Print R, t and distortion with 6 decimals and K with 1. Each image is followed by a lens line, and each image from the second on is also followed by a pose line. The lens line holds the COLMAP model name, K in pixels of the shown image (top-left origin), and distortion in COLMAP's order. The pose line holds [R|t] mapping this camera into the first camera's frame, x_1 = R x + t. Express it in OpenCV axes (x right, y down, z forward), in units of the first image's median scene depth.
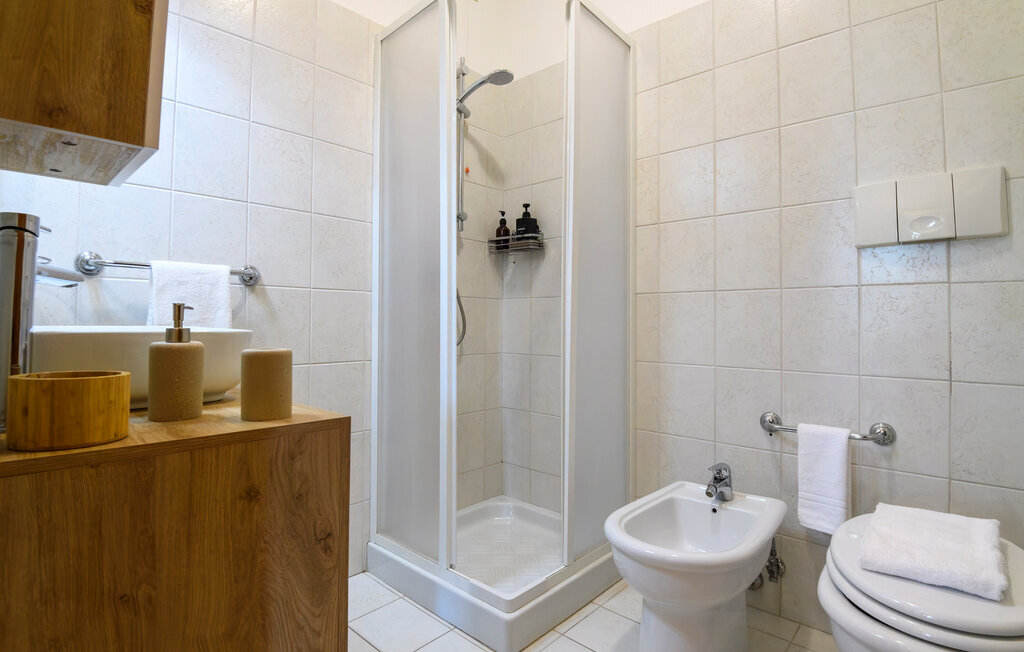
lens RADIAL K [[505.1, 0, 513.9], [0, 505.1, 308.2], [0, 0, 1]] dist [-0.000360, -0.030057]
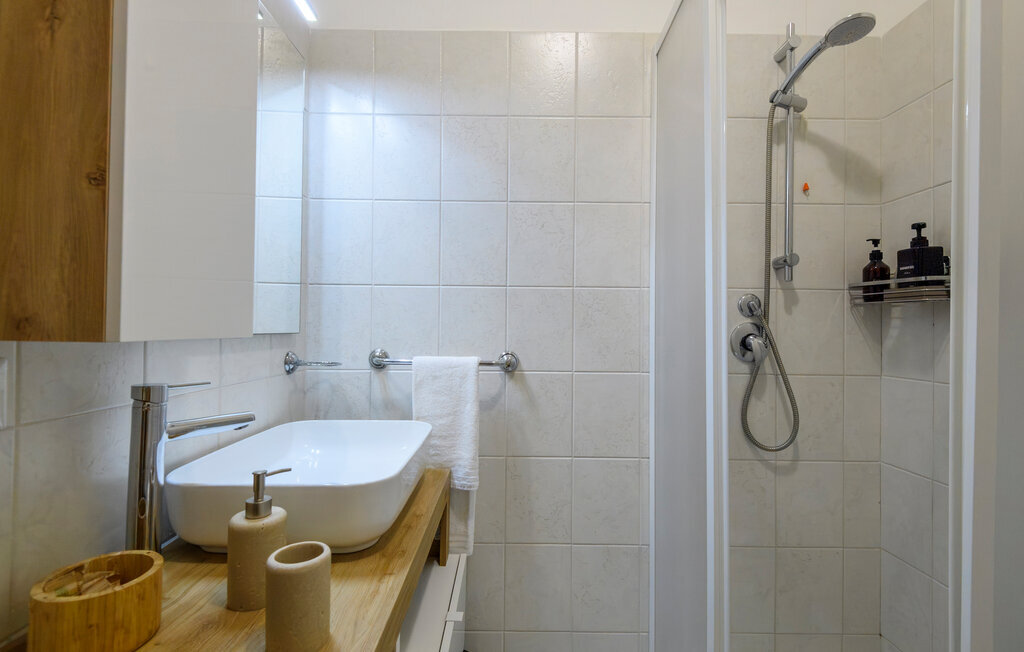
lens RADIAL K [[469.5, 0, 512.0], [0, 469.5, 326.0], [0, 0, 1]] dist [0.031027, -0.023329]
pose [[0.685366, -0.007807, -0.728157, 0.104483], [0.018707, 0.999801, 0.006888, -0.103988], [0.727959, -0.018343, 0.685376, 0.287102]]
